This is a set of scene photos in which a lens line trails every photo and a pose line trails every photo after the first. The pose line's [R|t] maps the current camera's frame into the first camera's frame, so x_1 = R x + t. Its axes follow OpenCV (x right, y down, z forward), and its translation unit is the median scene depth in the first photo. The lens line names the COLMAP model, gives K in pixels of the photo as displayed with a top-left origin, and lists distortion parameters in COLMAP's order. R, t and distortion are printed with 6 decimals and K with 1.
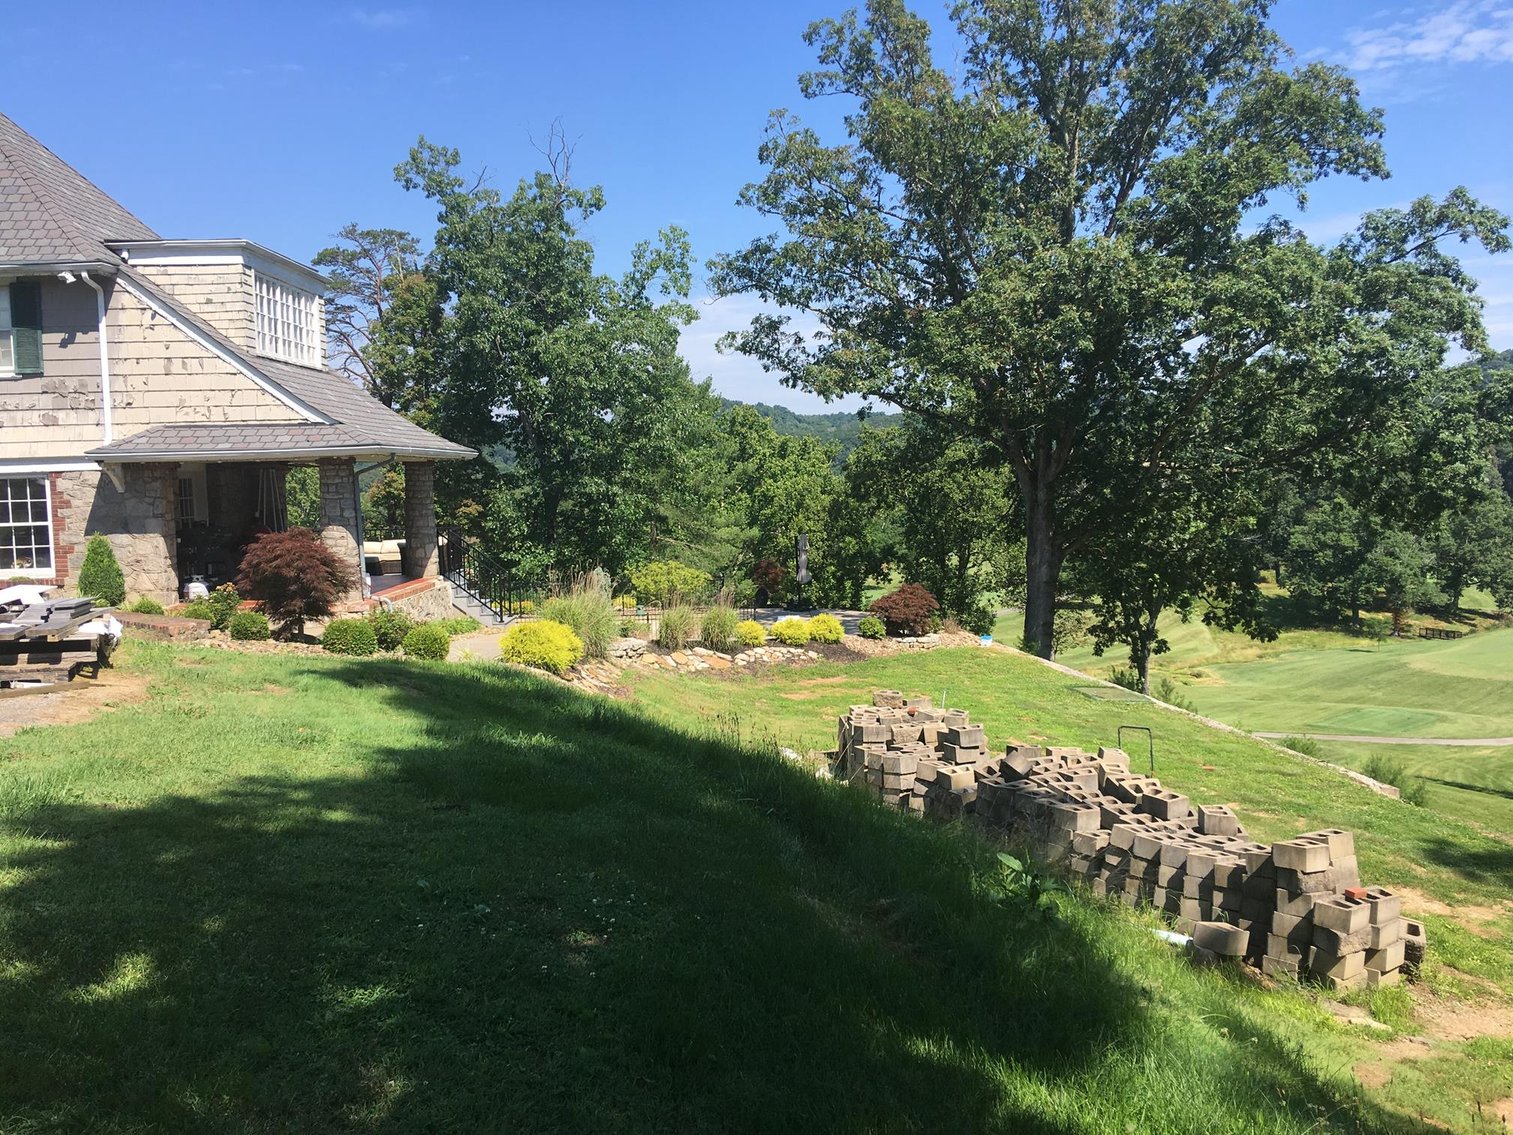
lens RADIAL K [[1269.0, 0, 751.6], [0, 1269.0, 563.3], [0, 0, 1]] dist [0.114200, -0.162595]
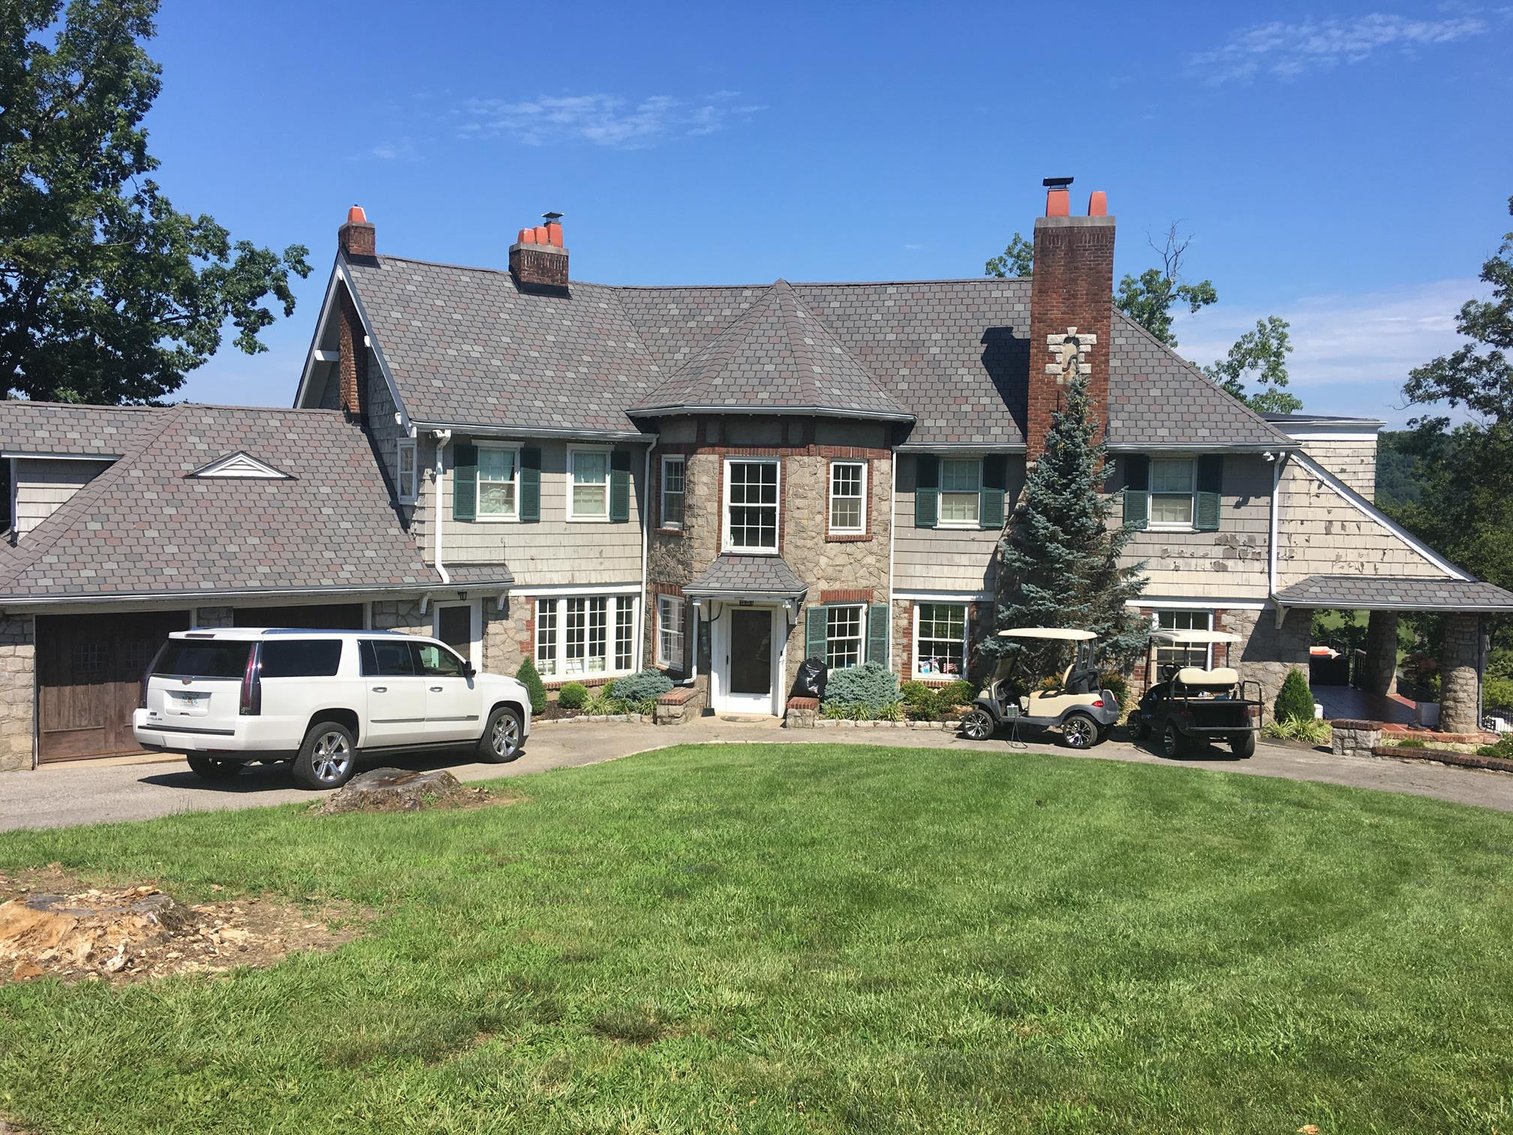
lens RADIAL K [[1269.0, 0, 749.3], [0, 1269.0, 564.5], [0, 0, 1]] dist [0.114200, -0.162595]
pose [[0.980576, 0.050213, -0.189602, -0.751132], [-0.053941, 0.998438, -0.014549, -0.070907], [0.188575, 0.024494, 0.981753, -0.288421]]
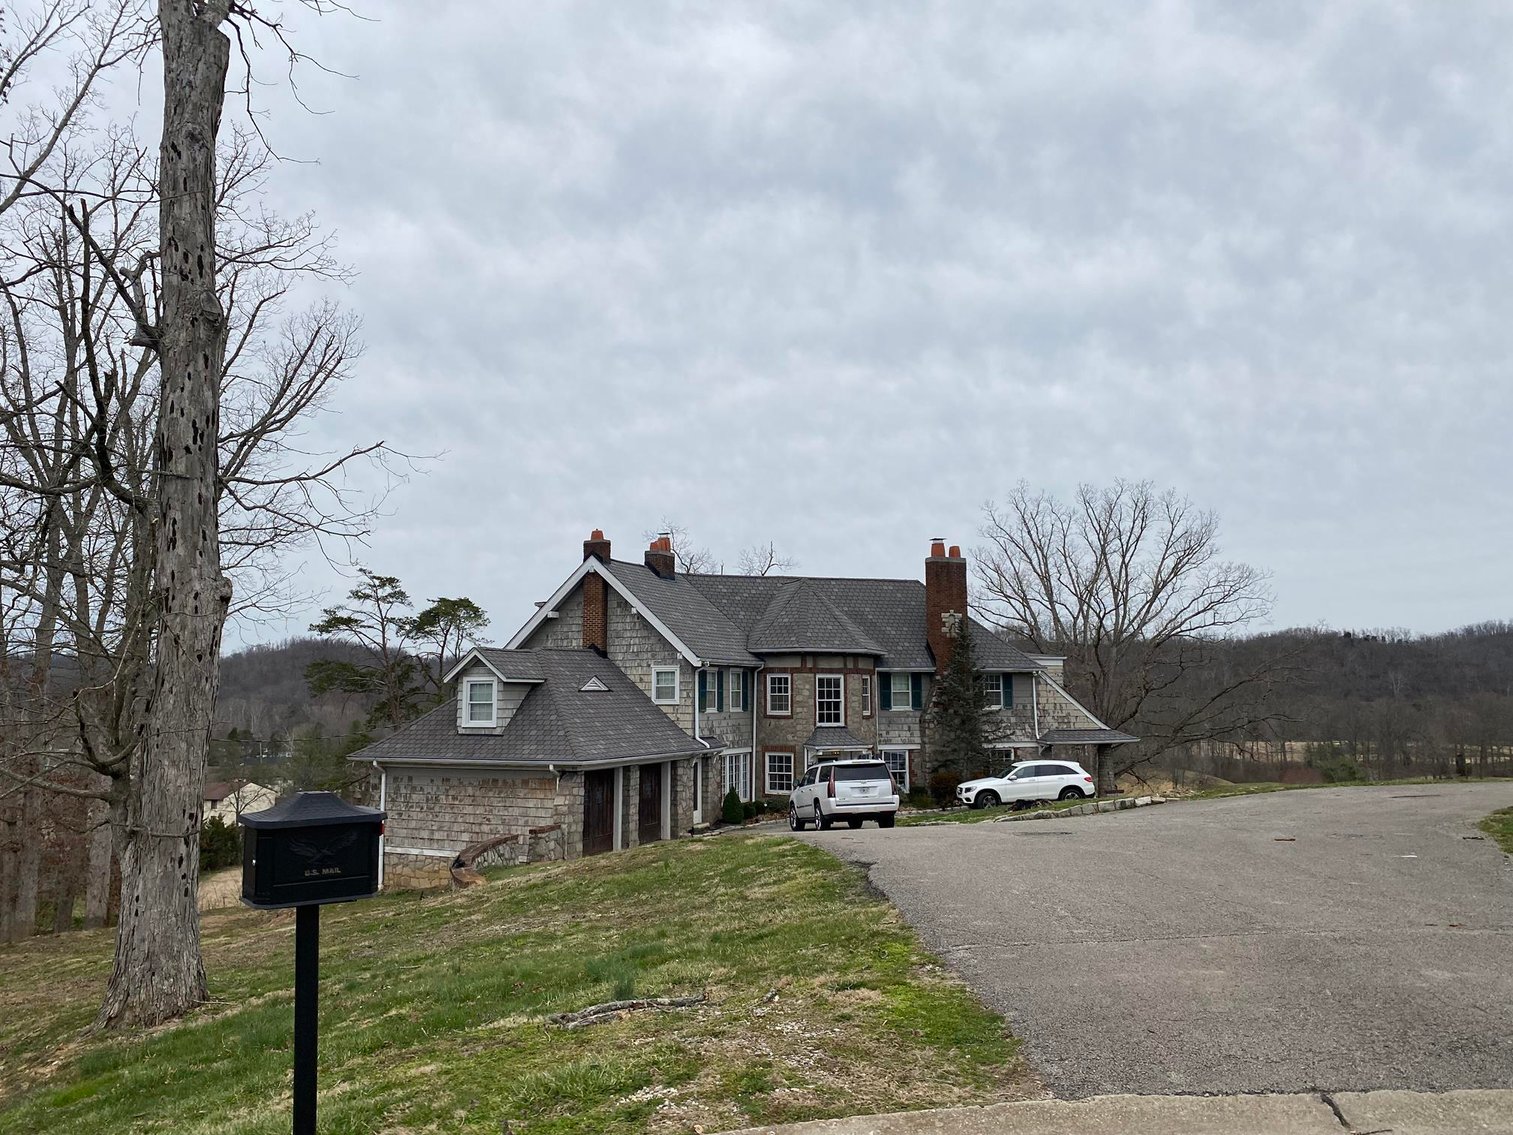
lens RADIAL K [[1148.4, 0, 743.5], [0, 1148.4, 560.3], [0, 0, 1]] dist [0.036639, -0.045276]
pose [[0.945850, 0.059121, 0.319174, -1.793988], [0.004386, 0.980857, -0.194683, 0.007219], [-0.324574, 0.185540, 0.927484, -0.994957]]
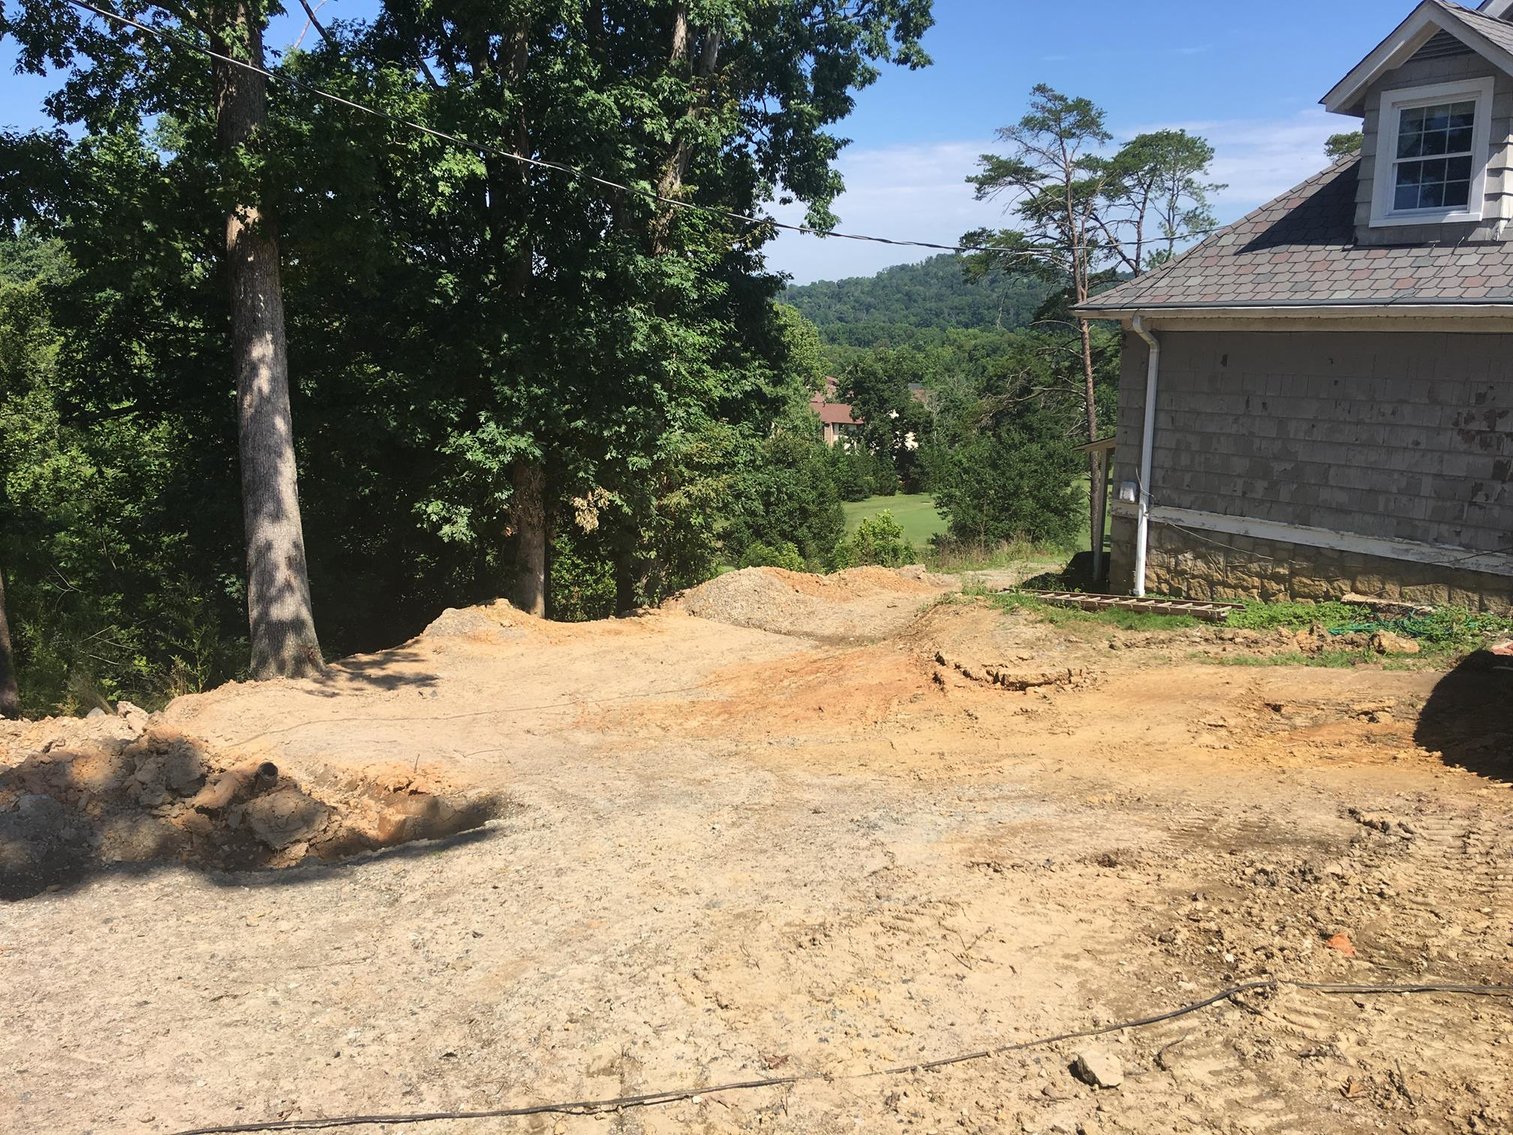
lens RADIAL K [[1269.0, 0, 749.2], [0, 1269.0, 563.1], [0, 0, 1]] dist [0.114200, -0.162595]
pose [[0.983469, 0.056697, -0.171974, -1.843683], [-0.037464, 0.992878, 0.113091, 0.035520], [0.177161, -0.104778, 0.978589, -0.059181]]
